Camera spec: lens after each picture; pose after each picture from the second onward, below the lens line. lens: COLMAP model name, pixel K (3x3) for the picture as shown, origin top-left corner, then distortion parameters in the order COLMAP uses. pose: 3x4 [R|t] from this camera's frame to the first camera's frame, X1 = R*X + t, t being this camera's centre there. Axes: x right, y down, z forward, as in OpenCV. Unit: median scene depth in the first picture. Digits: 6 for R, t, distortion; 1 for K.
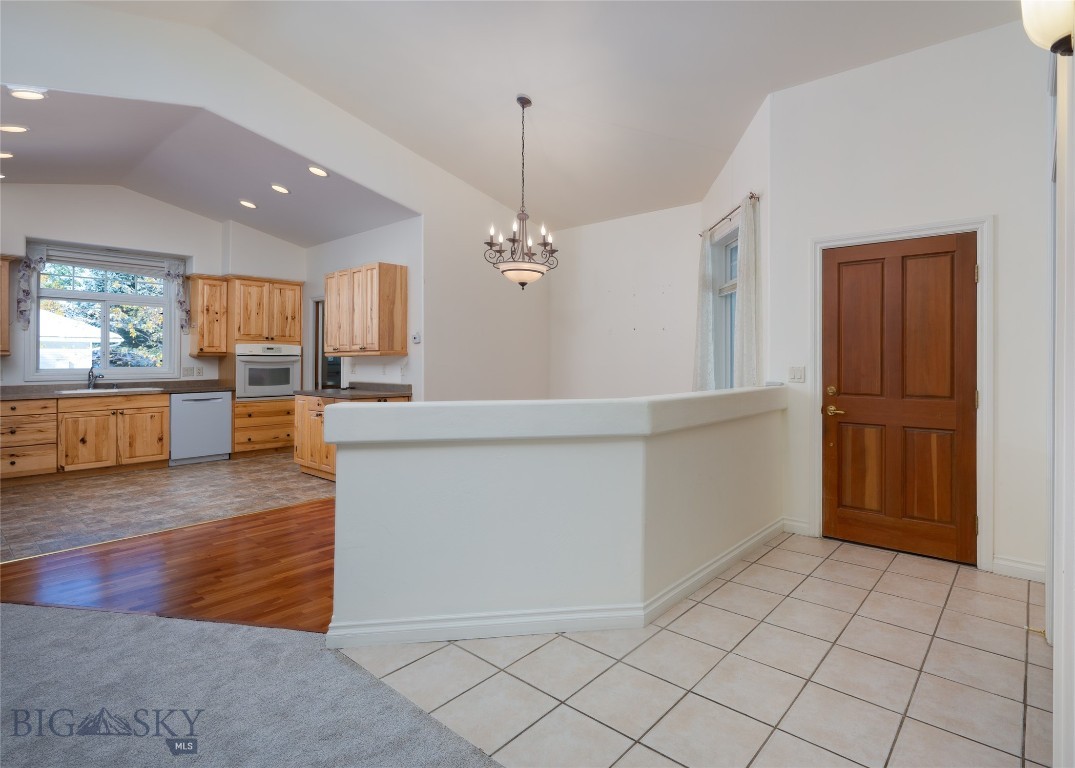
lens RADIAL K [[542.1, 0, 616.0], [0, 542.1, 347.2], [0, 0, 1]] dist [0.002390, 0.000229]
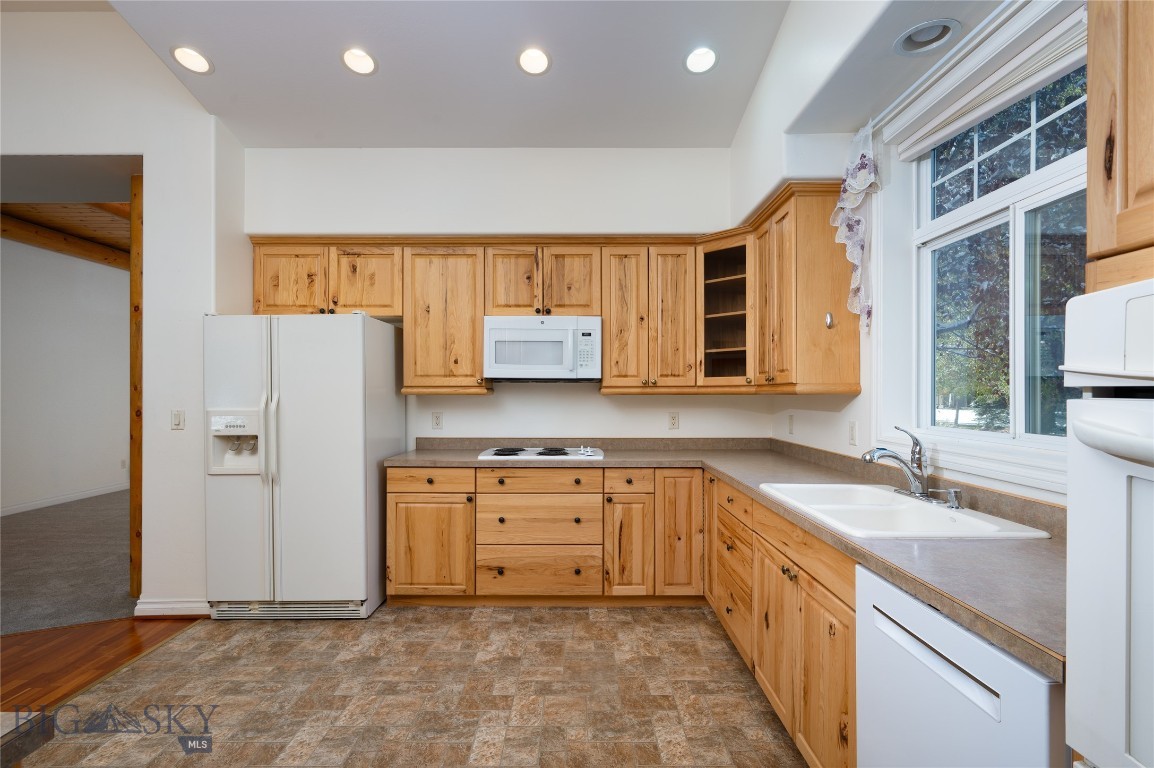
lens RADIAL K [[551.6, 0, 581.2], [0, 551.6, 391.8], [0, 0, 1]] dist [-0.003360, -0.000200]
pose [[-0.787048, 0.000232, -0.616892, -0.592984], [0.011451, 0.999833, -0.014233, 0.016625], [0.616786, -0.018266, -0.786919, 1.125270]]
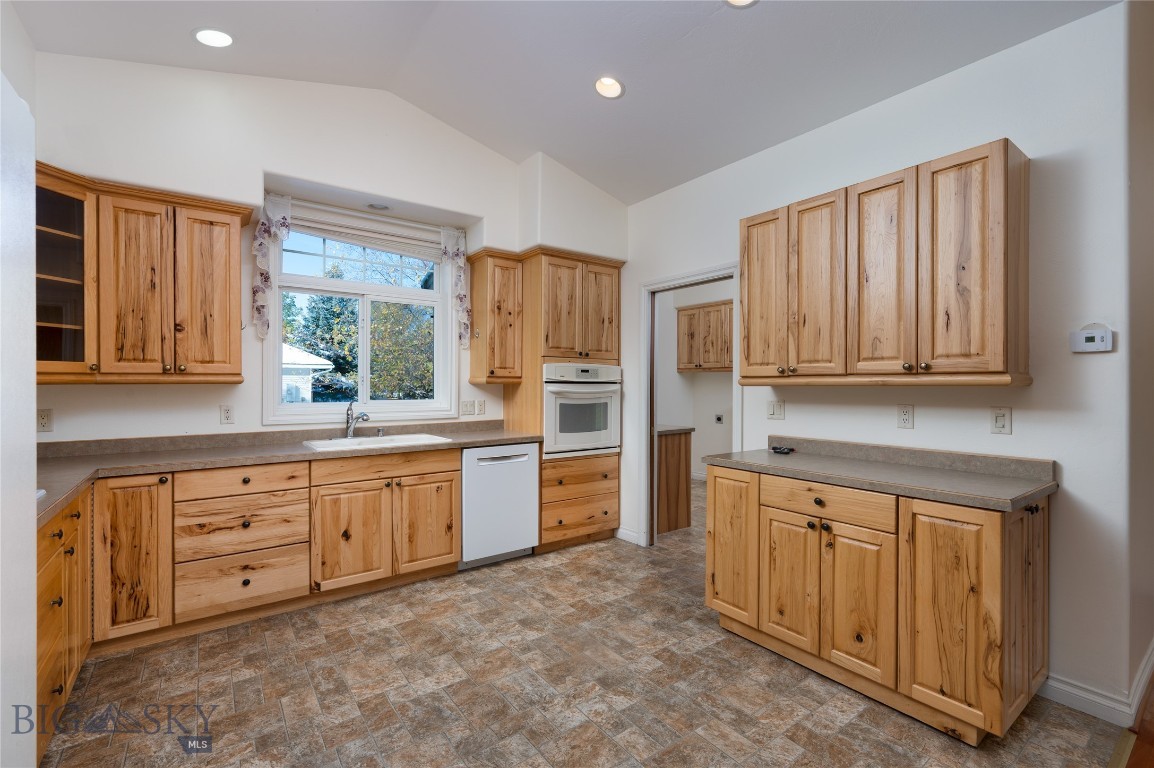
lens RADIAL K [[504.6, 0, 577.6], [0, 504.6, 375.3], [0, 0, 1]] dist [-0.001444, -0.000159]
pose [[0.962597, -0.000724, -0.270936, -0.561977], [0.002059, 0.999987, 0.004645, 0.005269], [0.270929, -0.005029, 0.962586, 0.520683]]
